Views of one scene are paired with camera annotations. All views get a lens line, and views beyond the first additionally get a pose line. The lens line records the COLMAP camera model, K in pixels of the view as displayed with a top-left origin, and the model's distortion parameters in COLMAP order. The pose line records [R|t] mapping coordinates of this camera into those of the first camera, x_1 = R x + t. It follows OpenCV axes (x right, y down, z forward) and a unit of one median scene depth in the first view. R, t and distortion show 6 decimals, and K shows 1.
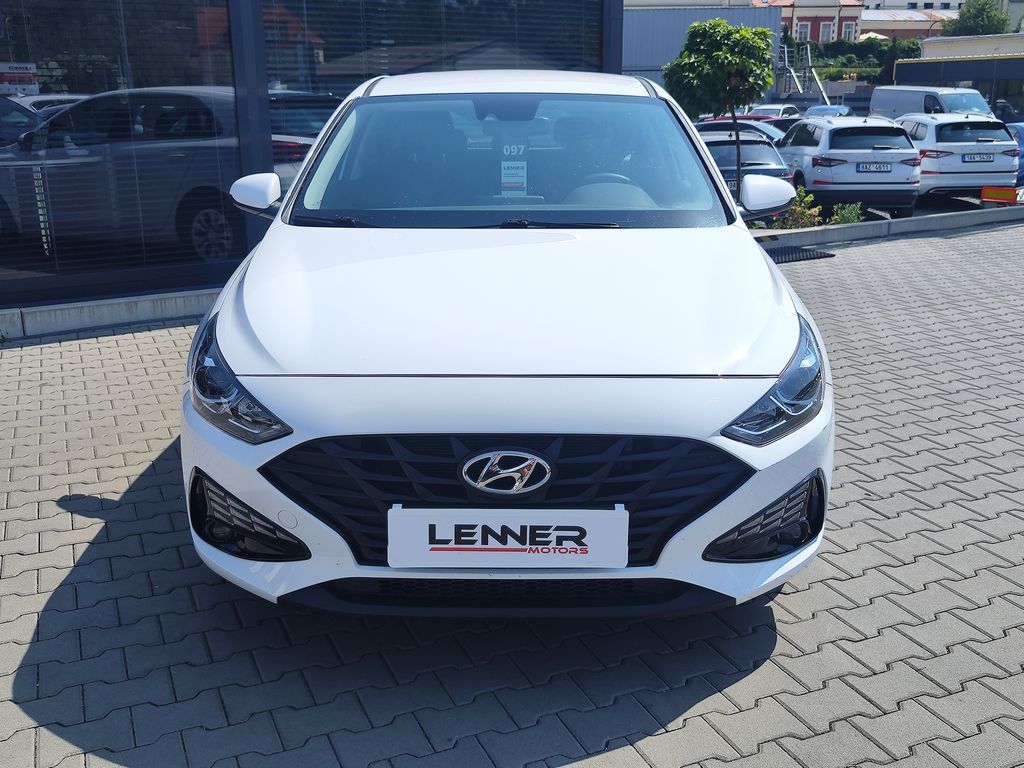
lens RADIAL K [[998.0, 0, 512.0], [0, 998.0, 384.0], [0, 0, 1]] dist [0.147061, -0.281031]
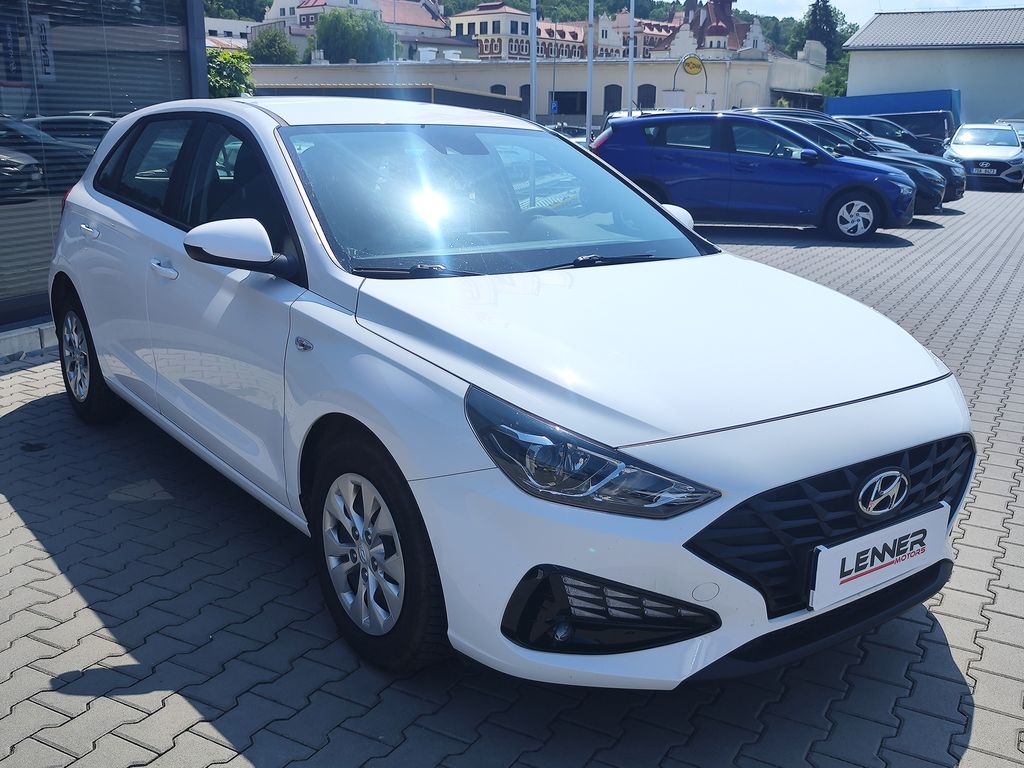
lens RADIAL K [[998.0, 0, 512.0], [0, 998.0, 384.0], [0, 0, 1]] dist [0.147061, -0.281031]
pose [[0.799636, -0.133135, 0.585540, -0.864737], [0.144805, 0.989088, 0.027140, -0.102769], [-0.582764, 0.063087, 0.810189, 0.333354]]
